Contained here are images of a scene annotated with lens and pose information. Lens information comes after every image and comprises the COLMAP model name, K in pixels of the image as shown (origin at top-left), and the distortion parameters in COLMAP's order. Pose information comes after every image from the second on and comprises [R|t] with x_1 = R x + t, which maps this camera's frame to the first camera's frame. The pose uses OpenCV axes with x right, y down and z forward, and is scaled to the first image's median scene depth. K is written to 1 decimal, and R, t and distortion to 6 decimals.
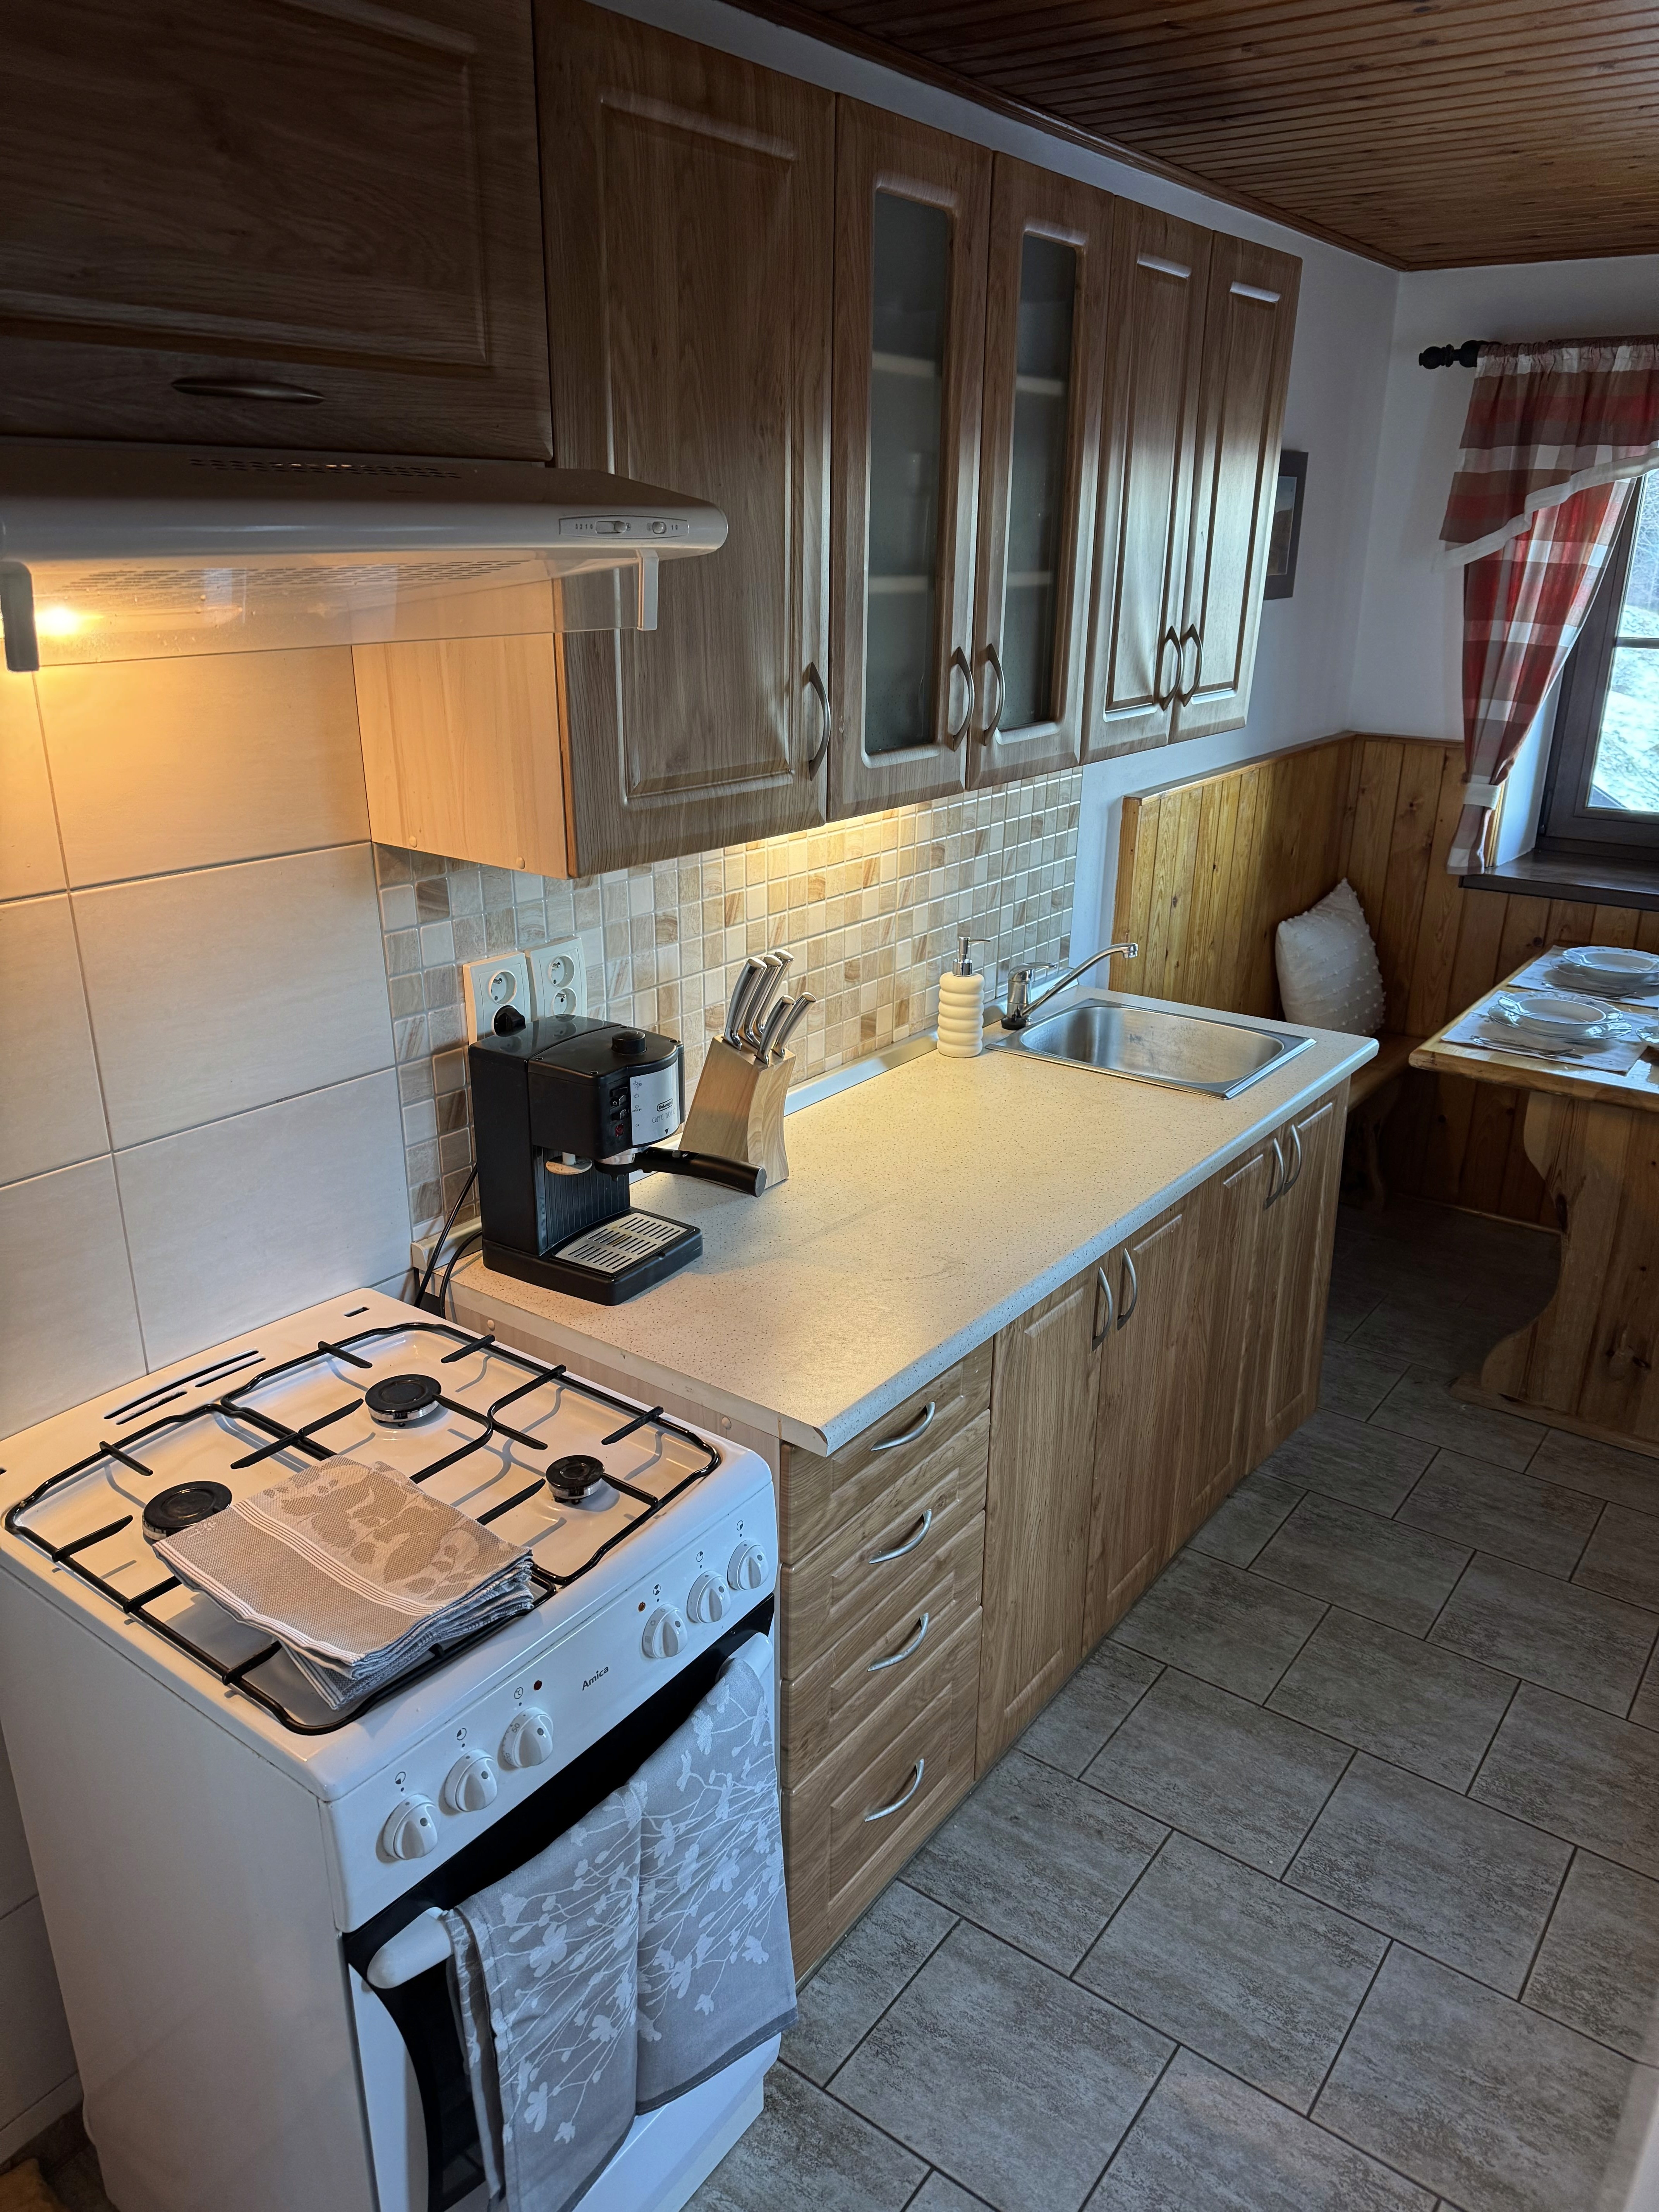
lens RADIAL K [[1534.4, 0, 848.0], [0, 1534.4, 1112.9], [0, 0, 1]] dist [0.047972, -0.079802]
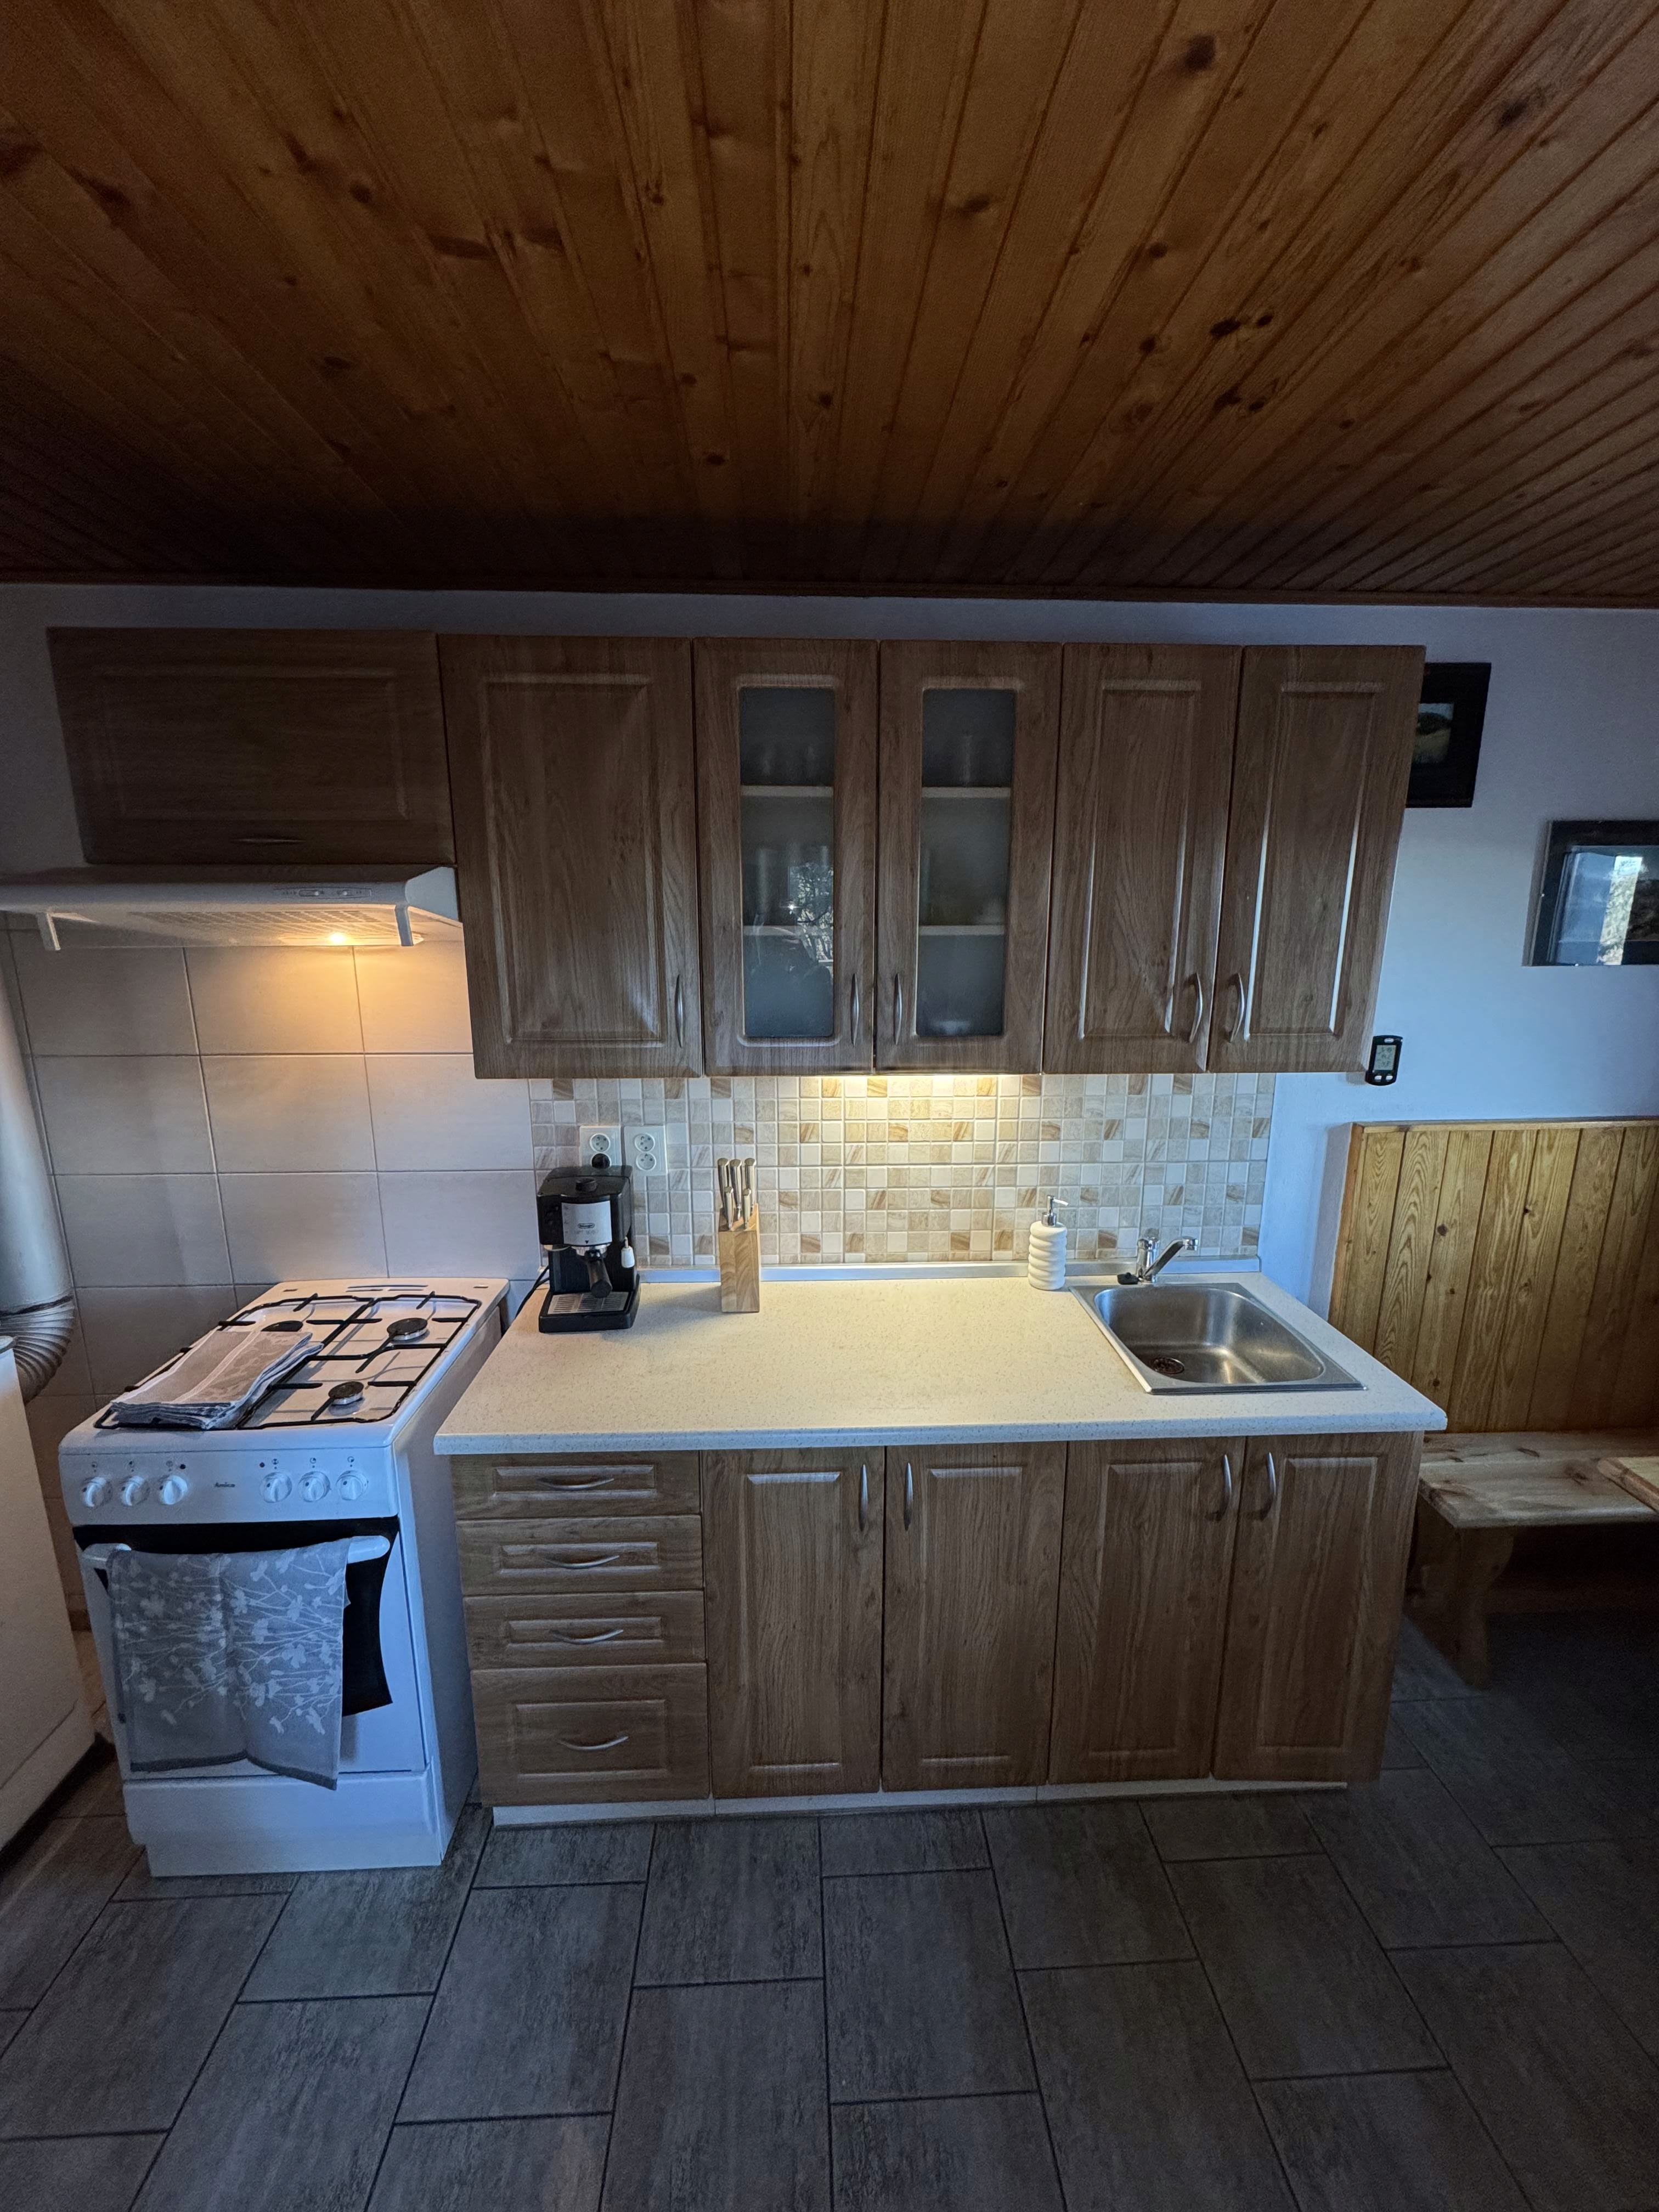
lens RADIAL K [[870.0, 0, 829.3], [0, 870.0, 1099.4], [0, 0, 1]] dist [-0.006015, -0.000333]
pose [[0.629452, 0.146603, -0.763084, 0.486380], [-0.264947, 0.963684, -0.033407, -0.114711], [0.730475, 0.223205, 0.645435, 0.357487]]
